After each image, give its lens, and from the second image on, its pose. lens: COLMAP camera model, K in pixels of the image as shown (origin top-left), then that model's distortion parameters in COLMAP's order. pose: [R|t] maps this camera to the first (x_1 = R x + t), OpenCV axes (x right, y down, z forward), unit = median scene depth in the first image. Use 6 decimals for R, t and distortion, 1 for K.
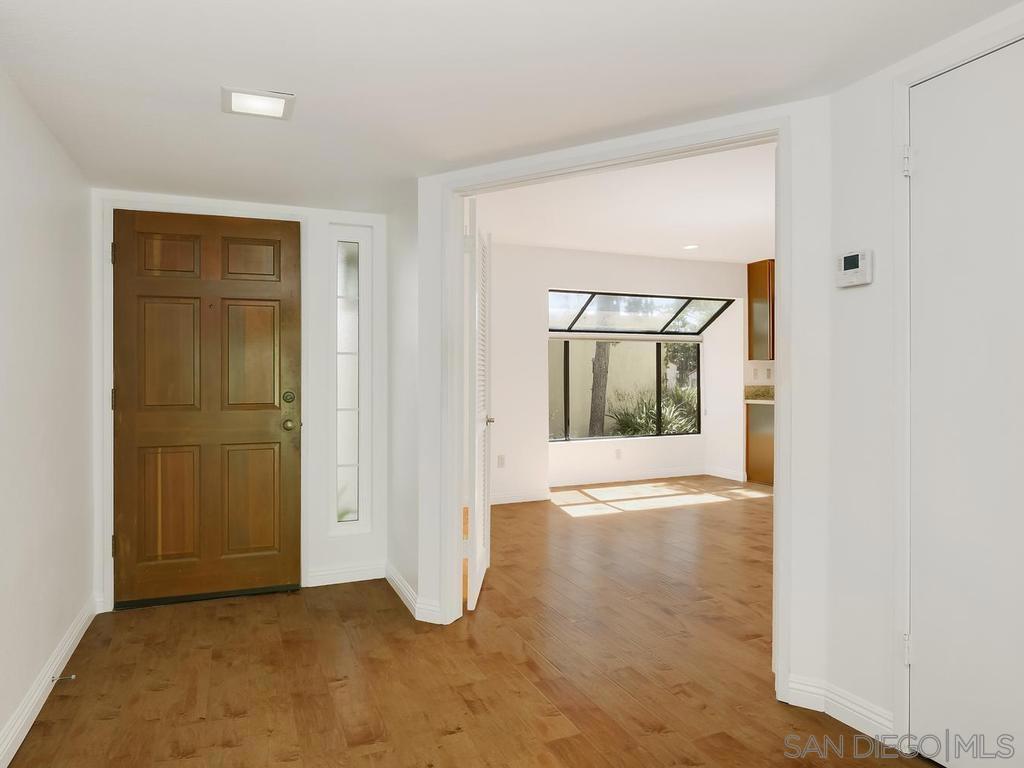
lens RADIAL K [[642.4, 0, 512.0], [0, 642.4, 384.0], [0, 0, 1]] dist [0.000094, -0.000495]
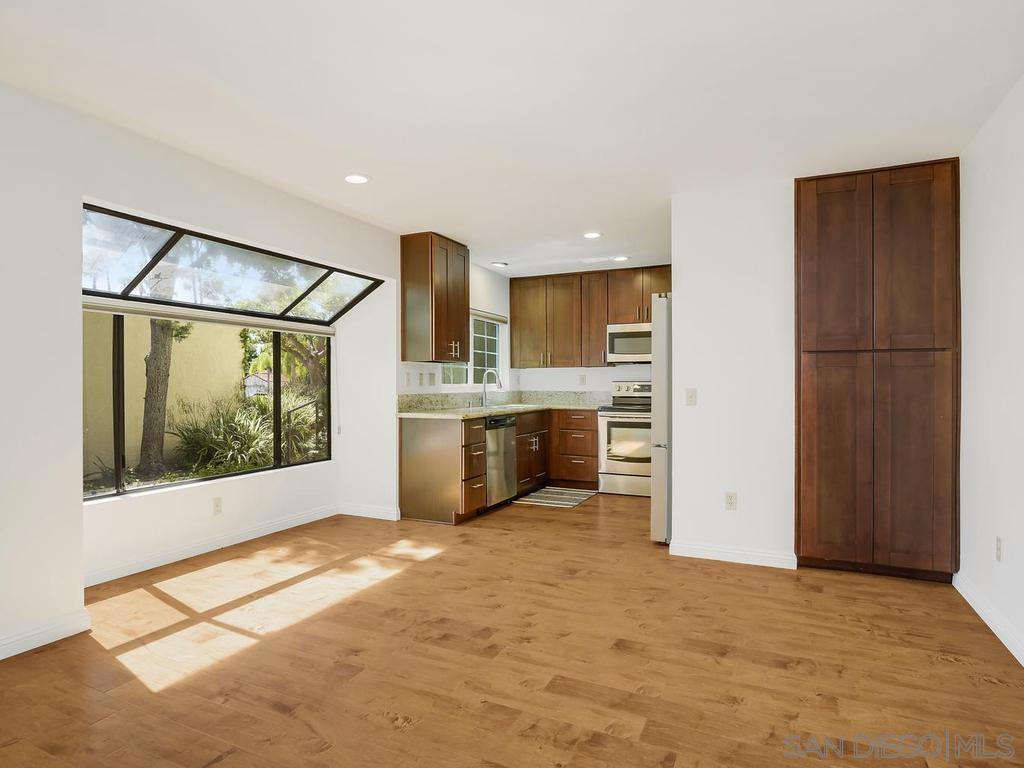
lens RADIAL K [[579.1, 0, 514.0], [0, 579.1, 390.8], [0, 0, 1]] dist [-0.013520, -0.002751]
pose [[0.753322, 0.000514, 0.657652, 0.013875], [-0.000871, 1.000000, 0.000216, -0.001922], [-0.657652, -0.000735, 0.753322, 0.363243]]
